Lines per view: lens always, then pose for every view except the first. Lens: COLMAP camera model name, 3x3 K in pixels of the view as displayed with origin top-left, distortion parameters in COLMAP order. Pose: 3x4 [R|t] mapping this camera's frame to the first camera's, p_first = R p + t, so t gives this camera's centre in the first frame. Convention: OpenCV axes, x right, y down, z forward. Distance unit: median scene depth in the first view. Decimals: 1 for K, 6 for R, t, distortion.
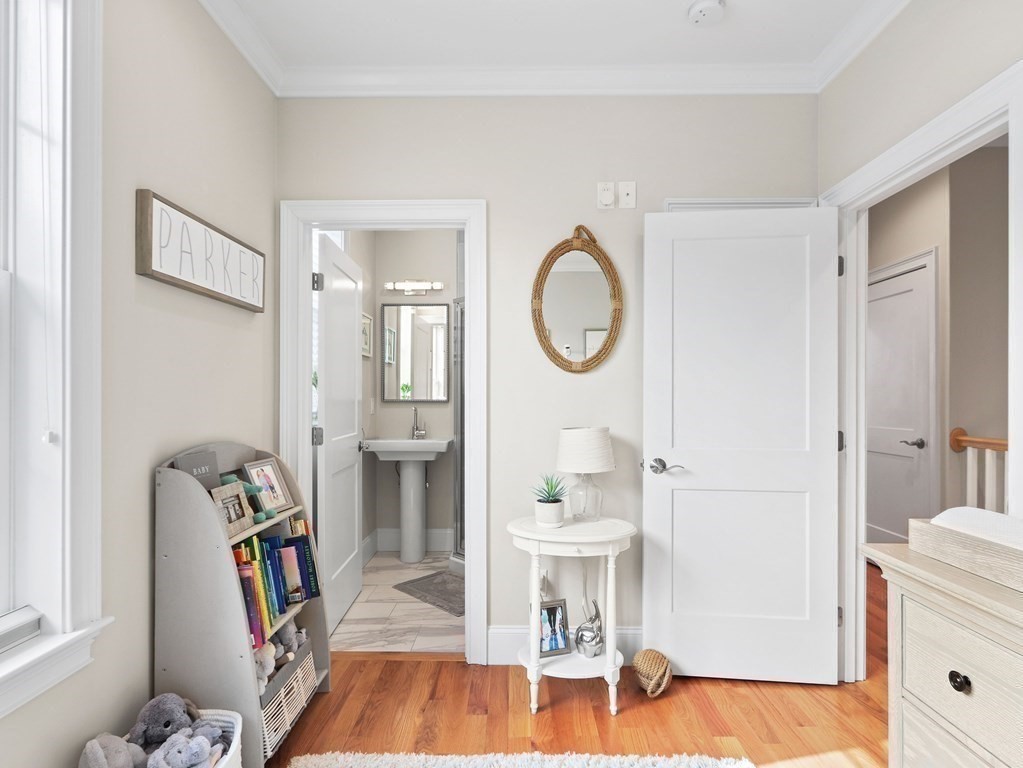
lens RADIAL K [[546.0, 0, 515.1], [0, 546.0, 391.5], [0, 0, 1]] dist [0.004930, 0.001632]
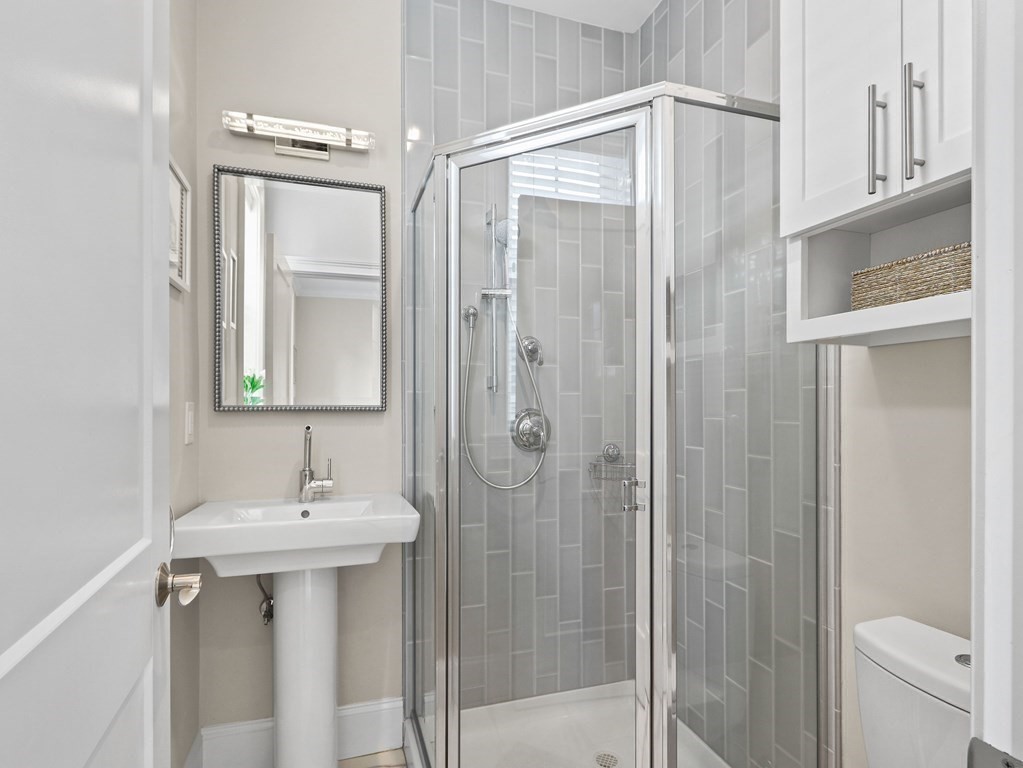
lens RADIAL K [[546.0, 0, 515.1], [0, 546.0, 391.5], [0, 0, 1]] dist [0.004930, 0.001632]
pose [[0.960628, -0.001270, 0.277836, -0.144884], [0.003189, 0.999974, -0.006454, 0.007424], [-0.277821, 0.007085, 0.960607, 0.556428]]
